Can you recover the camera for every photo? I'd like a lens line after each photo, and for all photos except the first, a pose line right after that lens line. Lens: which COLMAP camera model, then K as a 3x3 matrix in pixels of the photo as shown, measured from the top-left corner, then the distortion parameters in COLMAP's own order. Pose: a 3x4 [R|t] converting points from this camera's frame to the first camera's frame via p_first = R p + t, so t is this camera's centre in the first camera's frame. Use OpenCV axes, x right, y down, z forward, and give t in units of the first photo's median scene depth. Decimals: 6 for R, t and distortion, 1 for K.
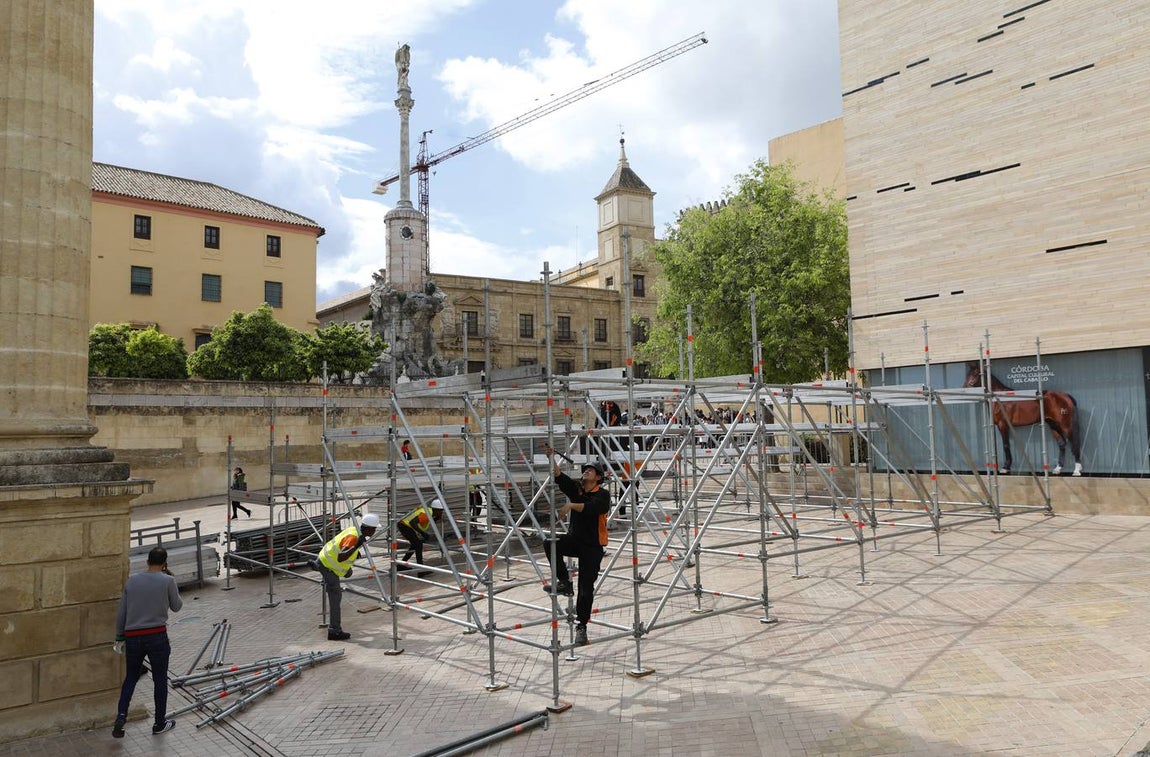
lens RADIAL K [[827.7, 0, 580.8], [0, 827.7, 374.0], [0, 0, 1]] dist [-0.000405, -0.002805]
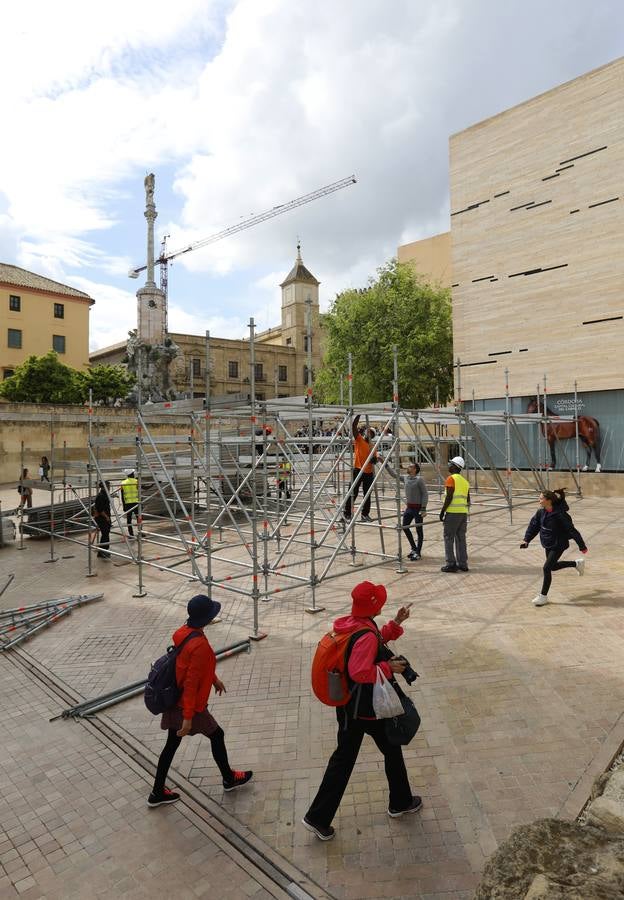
lens RADIAL K [[541.4, 0, 307.5], [0, 541.4, 424.8], [0, 0, 1]] dist [-0.002507, 0.001794]
pose [[0.997336, 0.010940, 0.072122, -0.006252], [-0.013894, 0.999079, 0.040587, 0.002836], [-0.071612, -0.041481, 0.996570, 0.046901]]
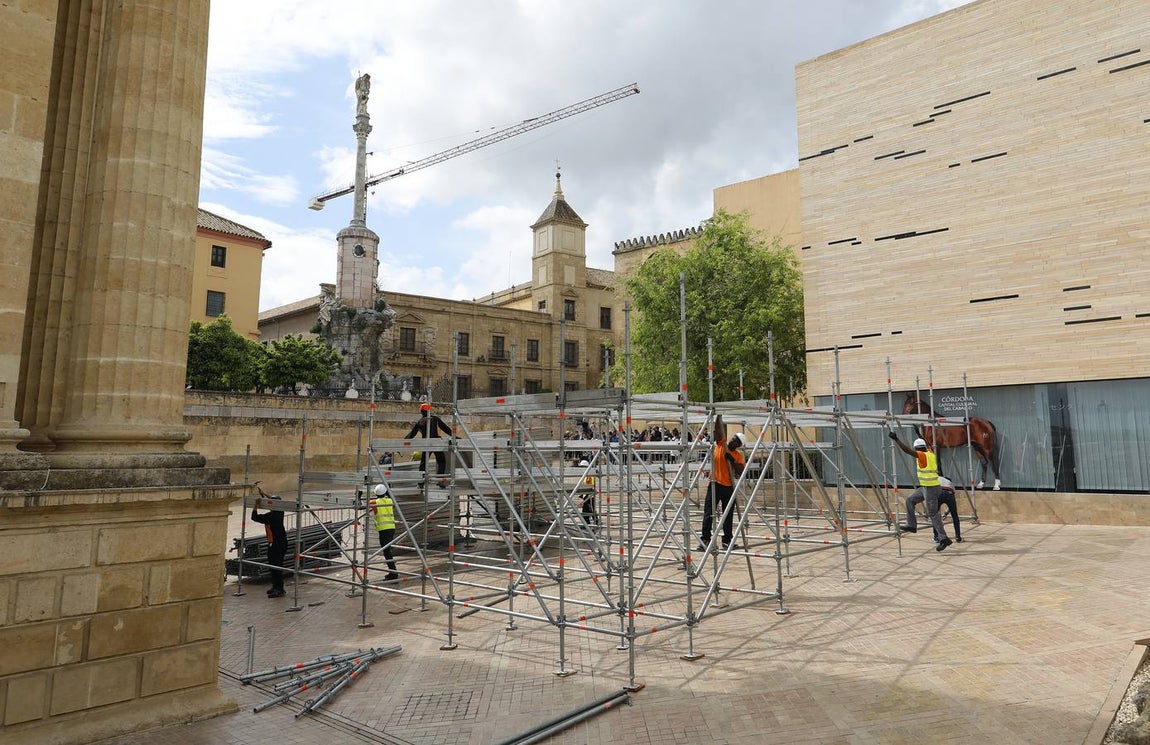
lens RADIAL K [[789.4, 0, 614.9], [0, 789.4, 336.5], [0, 0, 1]] dist [-0.000920, 0.000062]
pose [[0.988544, 0.036585, 0.146429, -0.115565], [-0.026166, 0.997028, -0.072462, -0.000849], [-0.148645, 0.067801, 0.986564, -0.054082]]
